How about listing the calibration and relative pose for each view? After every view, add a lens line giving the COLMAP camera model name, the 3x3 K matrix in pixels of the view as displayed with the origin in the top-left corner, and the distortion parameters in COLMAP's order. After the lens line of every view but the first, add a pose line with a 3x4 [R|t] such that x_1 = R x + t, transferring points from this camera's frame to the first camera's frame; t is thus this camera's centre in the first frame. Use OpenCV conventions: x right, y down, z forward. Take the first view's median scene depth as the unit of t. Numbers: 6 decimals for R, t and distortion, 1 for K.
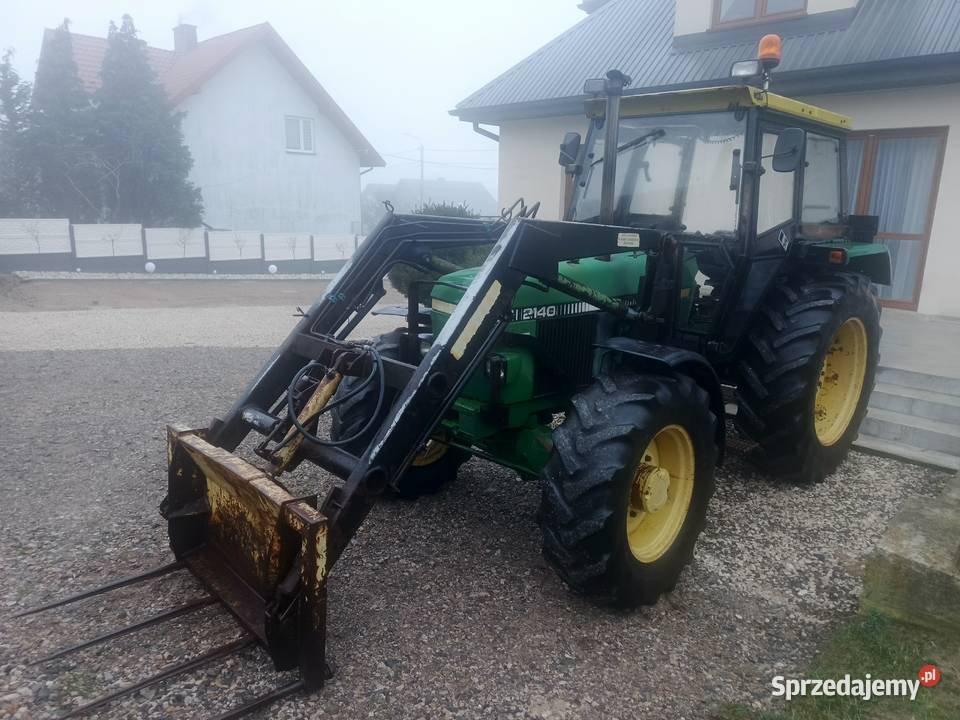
lens RADIAL K [[669.7, 0, 473.7], [0, 669.7, 354.3], [0, 0, 1]] dist [0.003064, -0.002170]
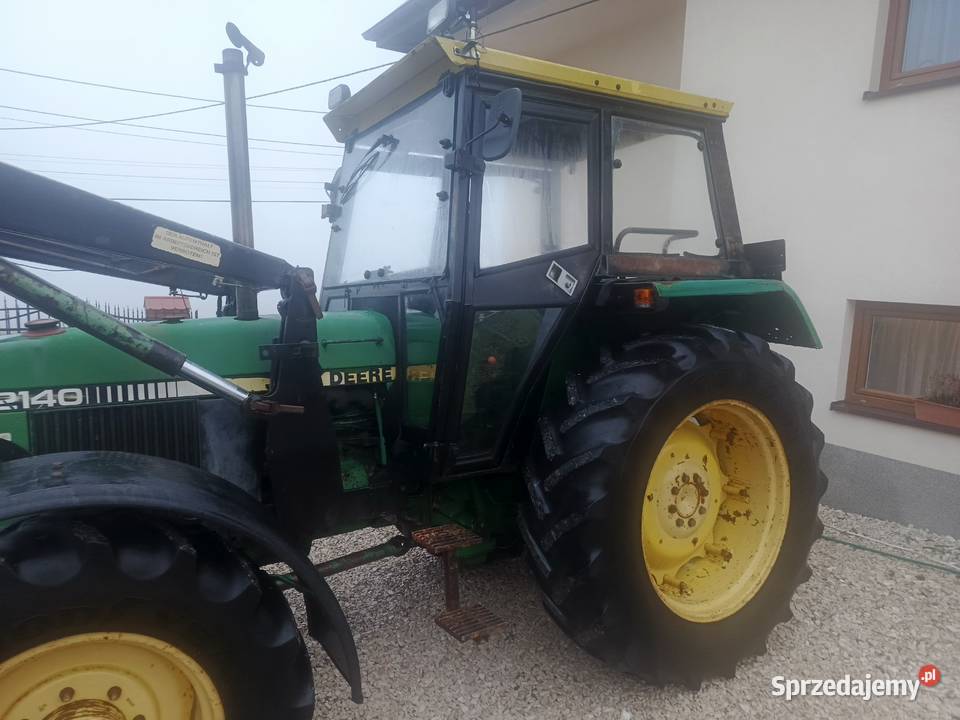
lens RADIAL K [[676.8, 0, 450.2], [0, 676.8, 354.4], [0, 0, 1]] dist [0.062998, -0.056579]
pose [[0.976957, -0.040045, -0.209644, 0.526545], [0.005126, 0.986360, -0.164523, 0.002253], [0.213373, 0.159658, 0.963837, 0.412186]]
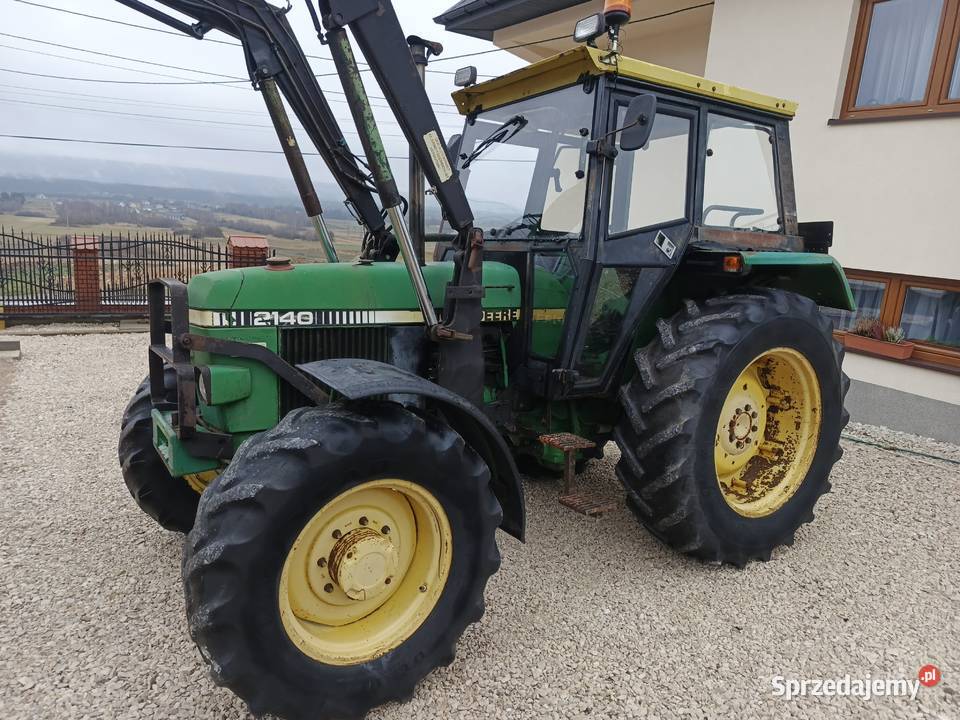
lens RADIAL K [[676.8, 0, 465.0], [0, 676.8, 347.6], [0, 0, 1]] dist [0.062998, -0.056579]
pose [[0.984896, 0.020784, -0.171894, 0.399474], [-0.038599, 0.994142, -0.100958, 0.041251], [0.168789, 0.106068, 0.979929, 0.209175]]
